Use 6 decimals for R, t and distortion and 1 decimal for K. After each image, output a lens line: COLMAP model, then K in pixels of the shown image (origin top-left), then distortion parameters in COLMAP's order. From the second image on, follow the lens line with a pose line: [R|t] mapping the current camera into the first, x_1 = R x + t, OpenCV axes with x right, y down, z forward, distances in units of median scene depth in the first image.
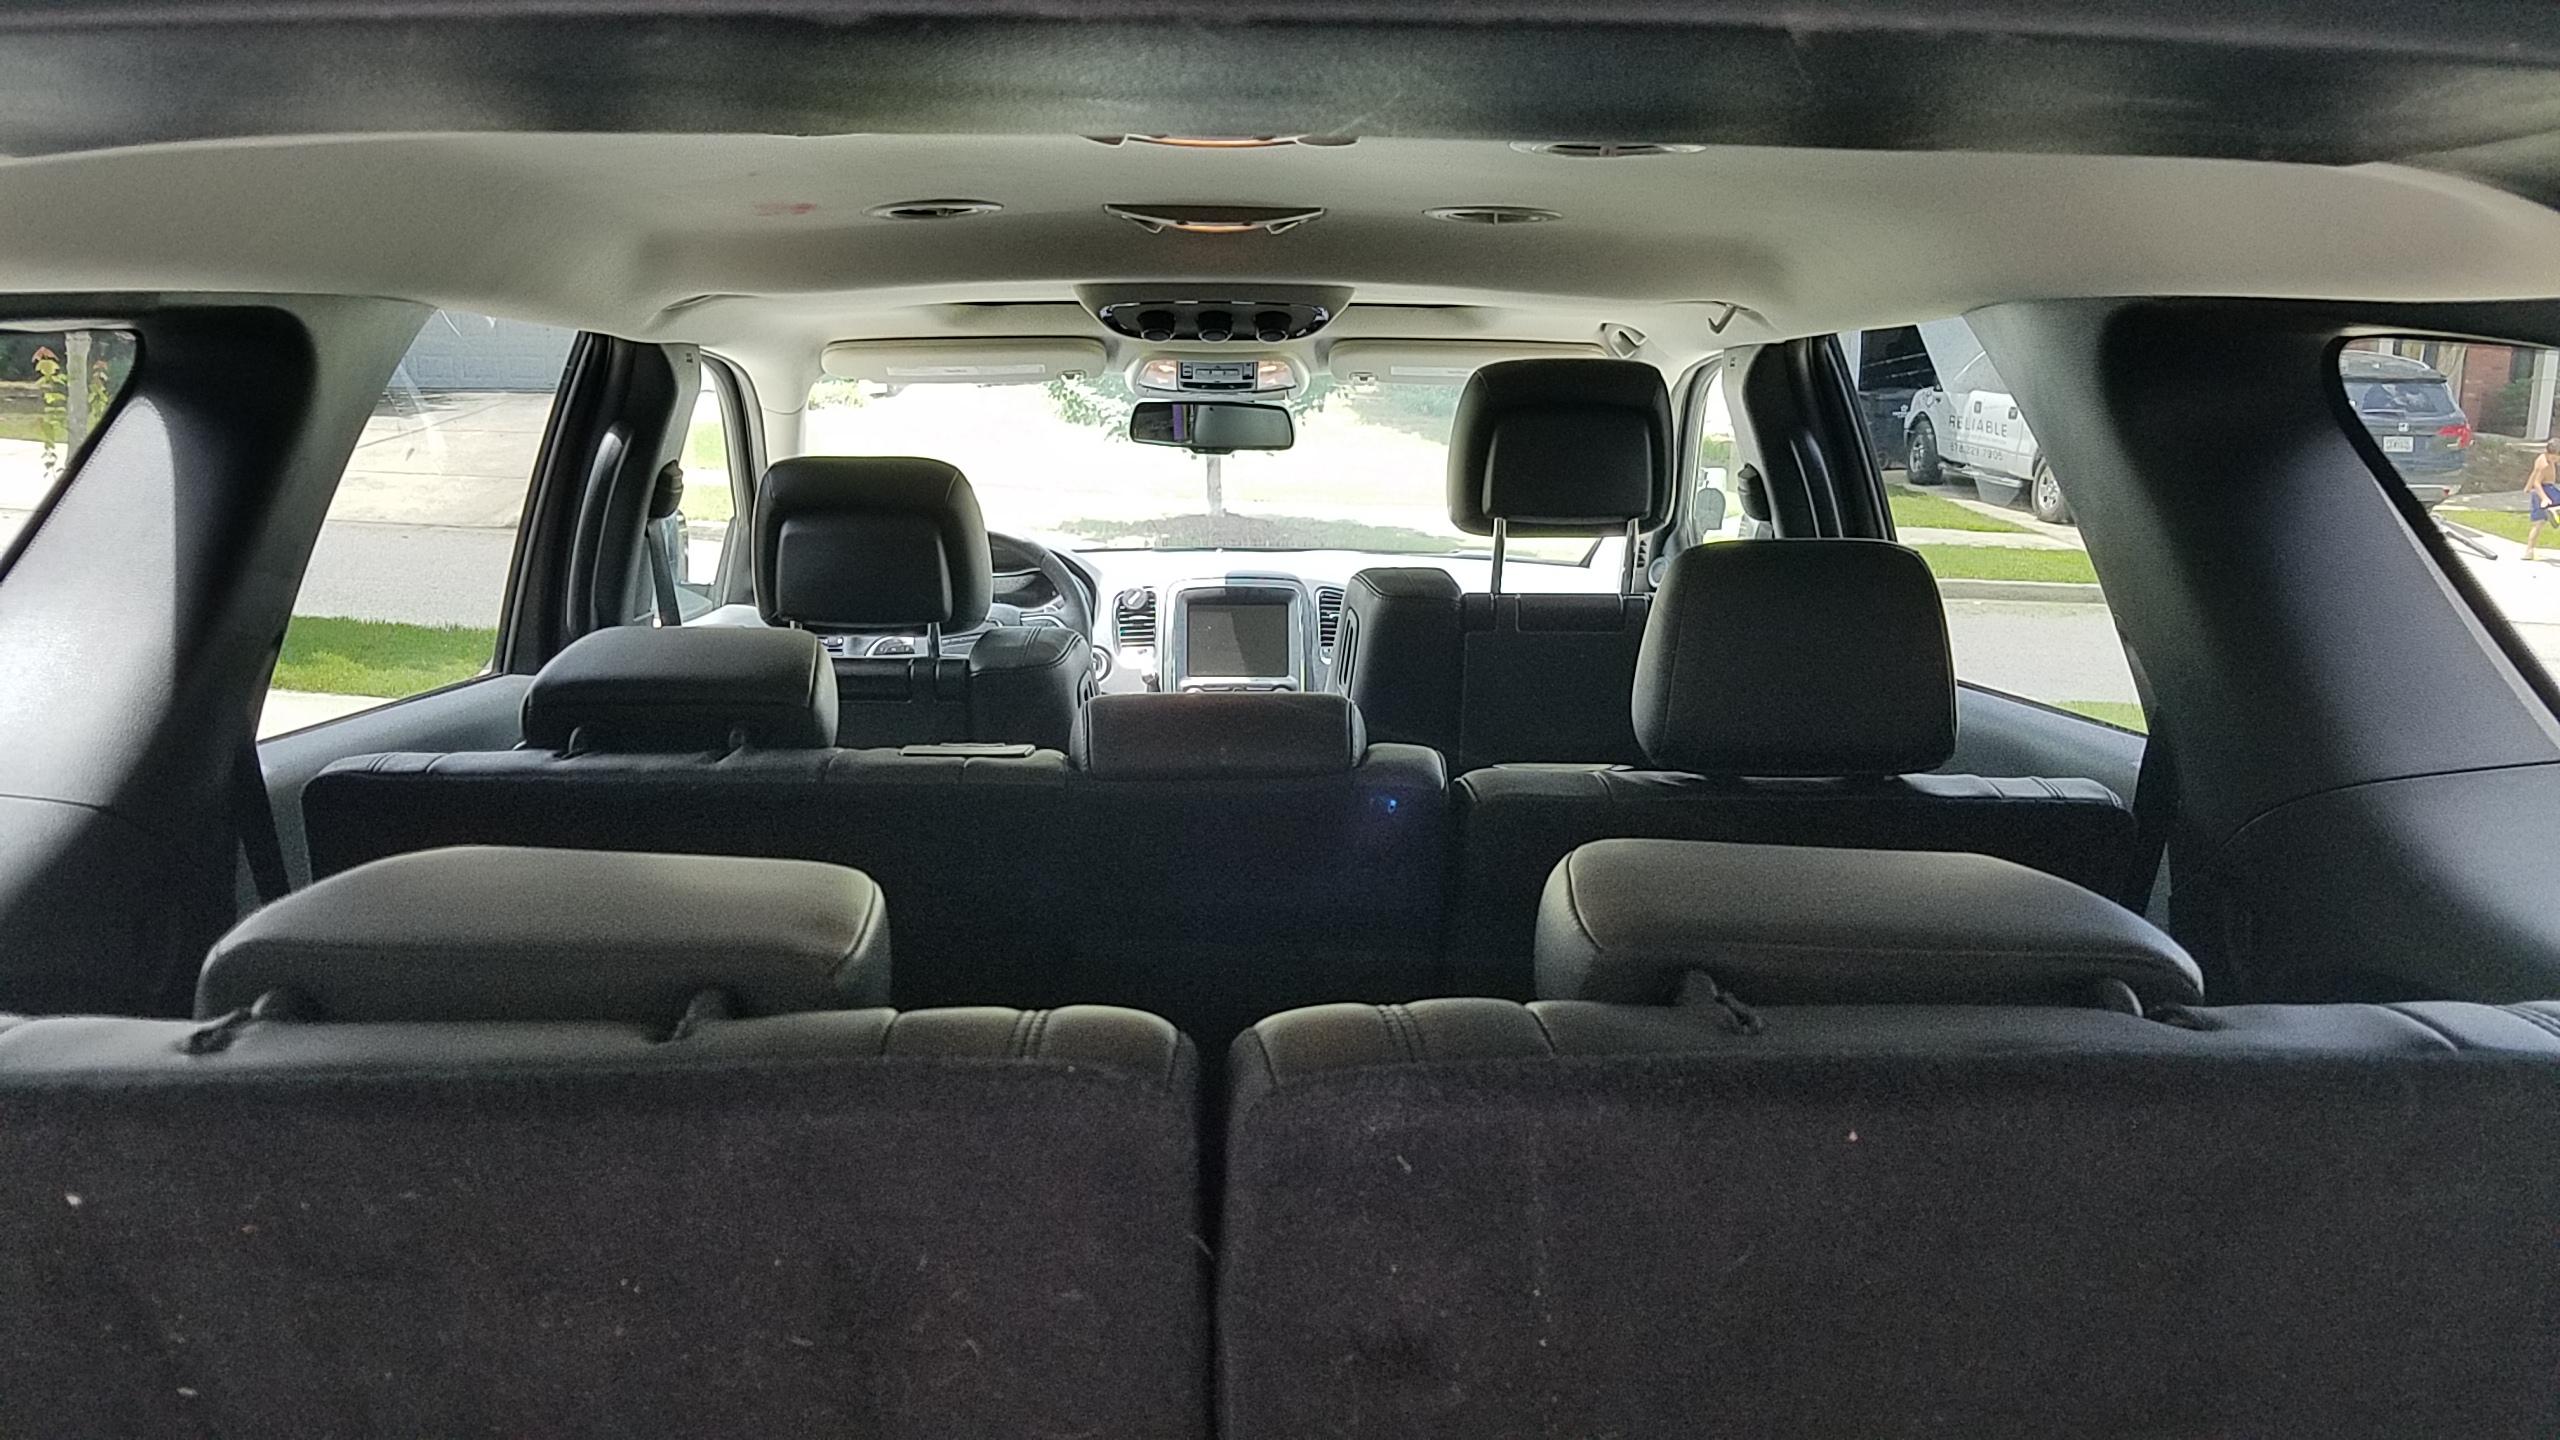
lens RADIAL K [[1965.5, 0, 1279.7], [0, 1965.5, 717.6], [0, 0, 1]] dist [0.033827, -0.062381]
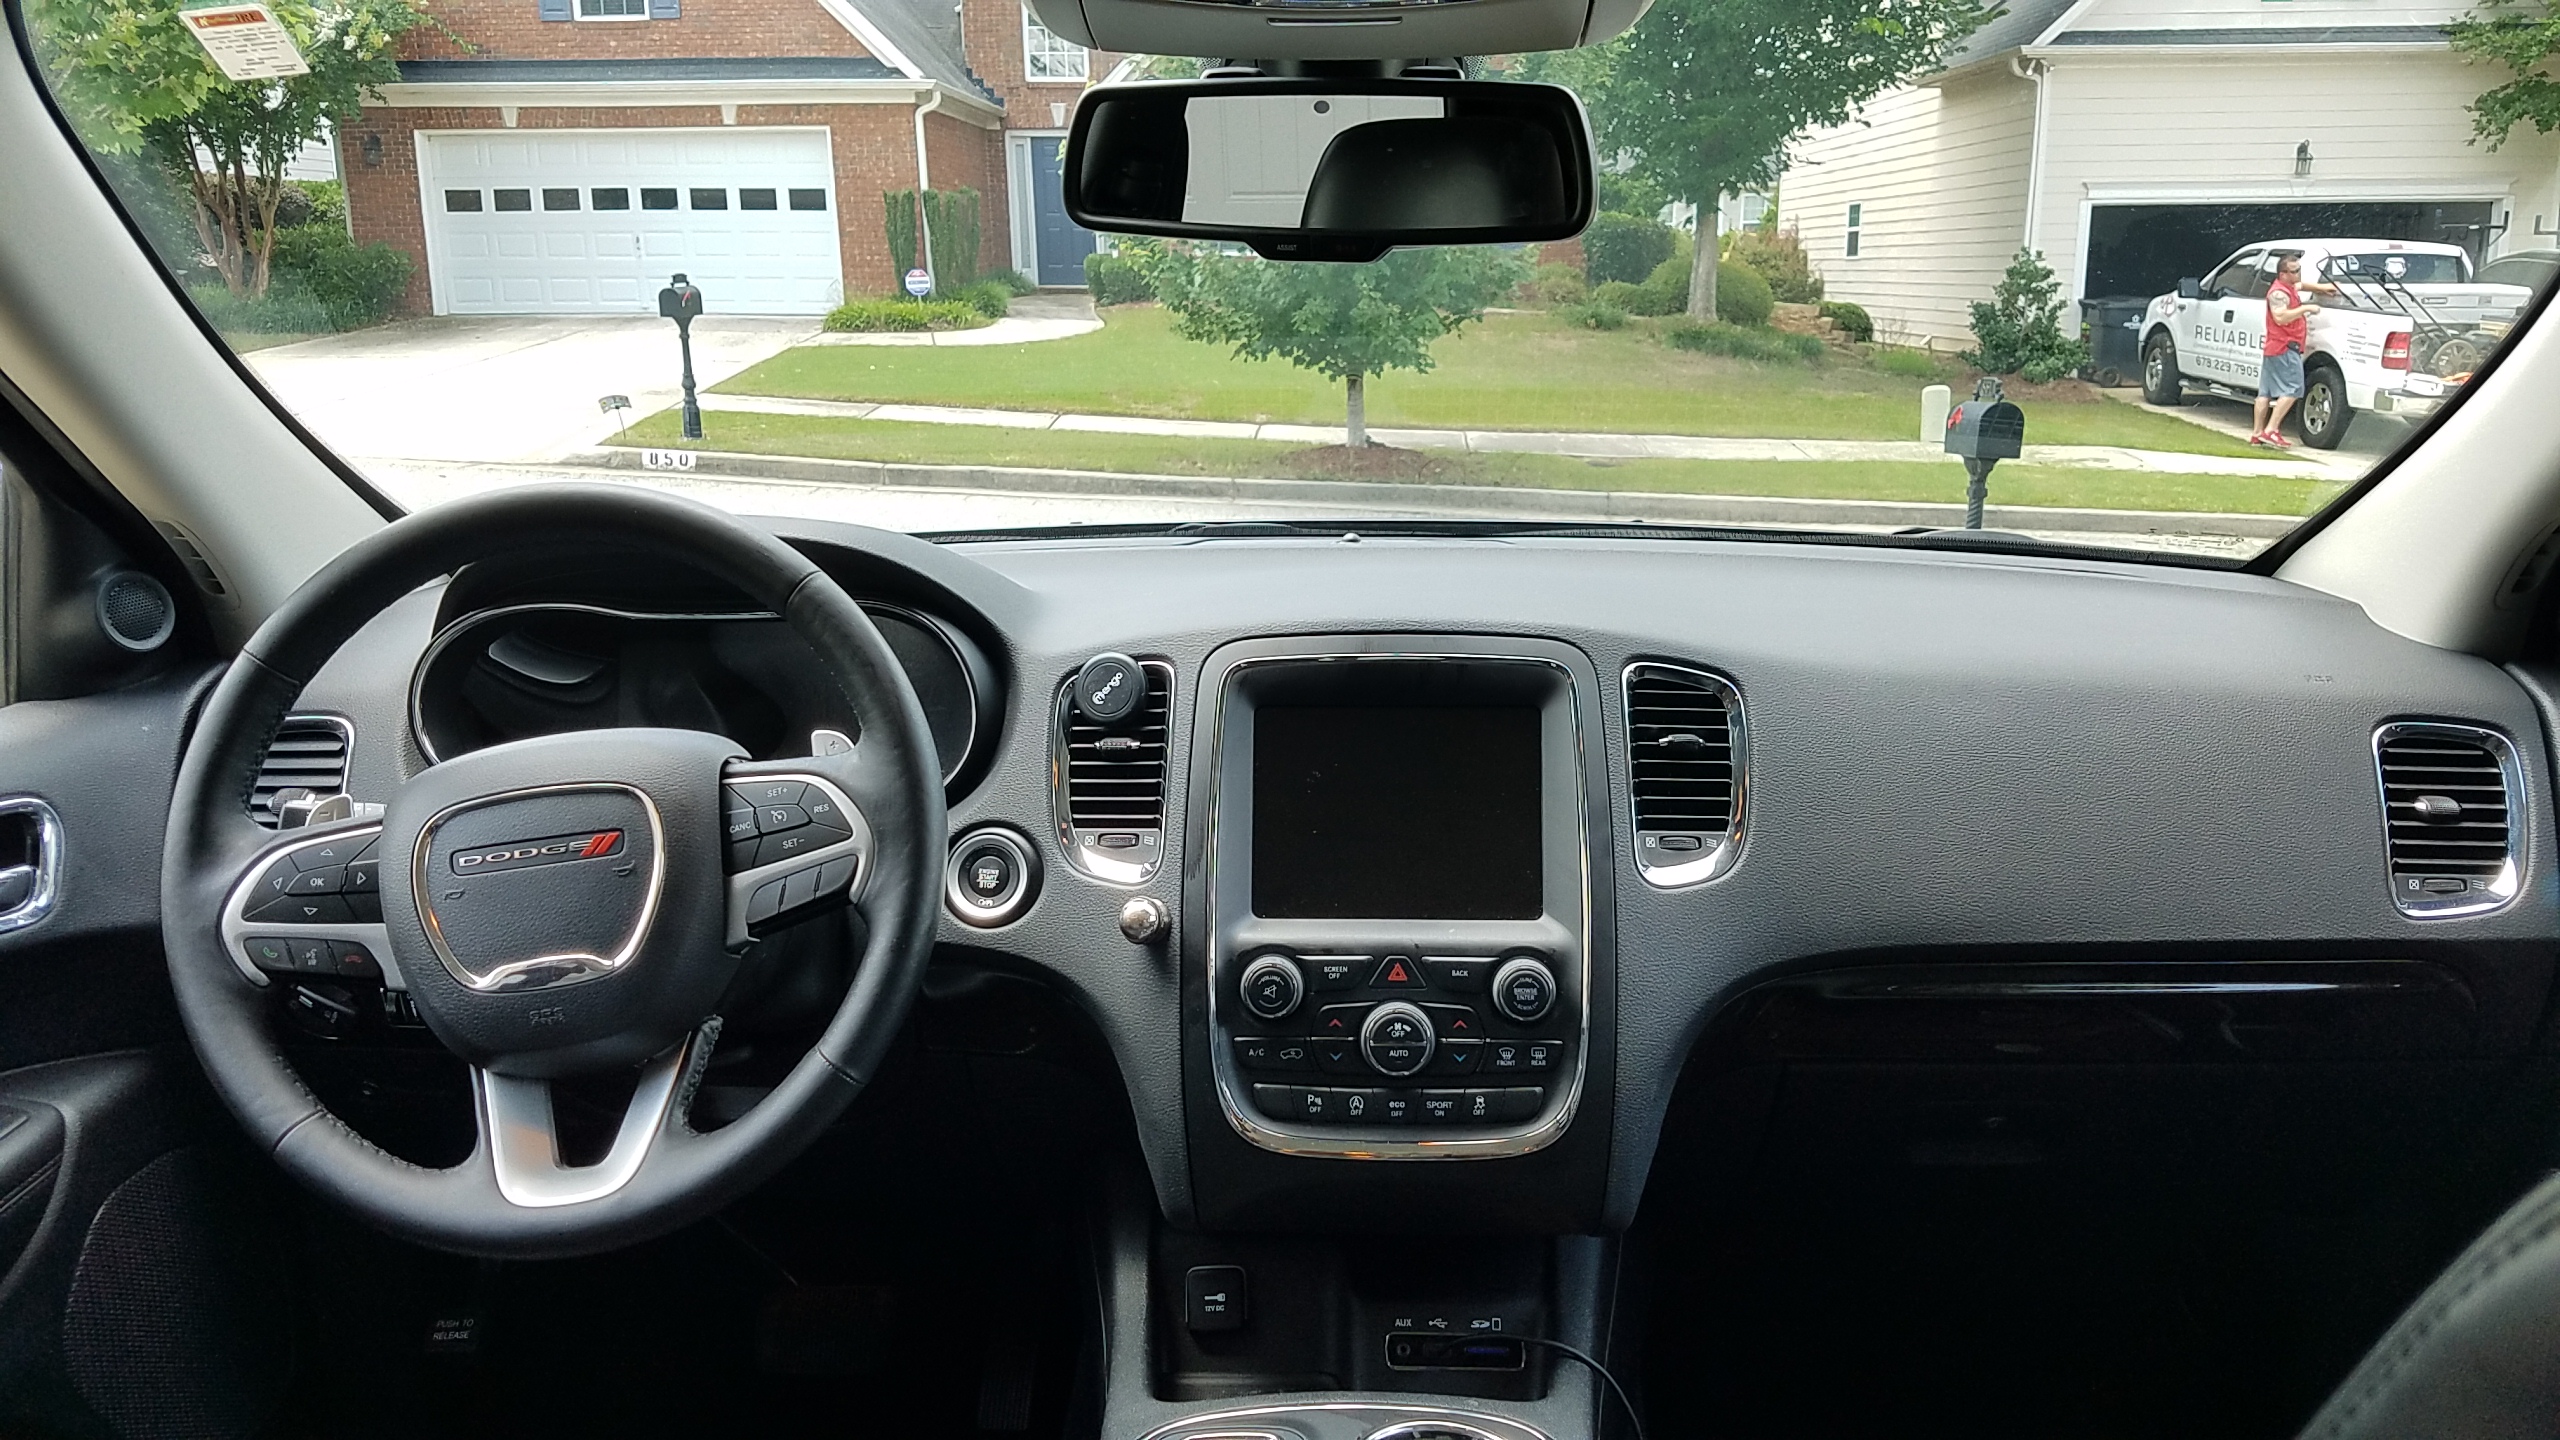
lens RADIAL K [[1965.5, 0, 1274.6], [0, 1965.5, 727.7], [0, 0, 1]] dist [0.033827, -0.062381]
pose [[0.997196, 0.005731, -0.074616, -0.003179], [-0.002686, 0.999162, 0.040844, -0.012587], [0.074787, -0.040529, 0.996376, 0.119255]]
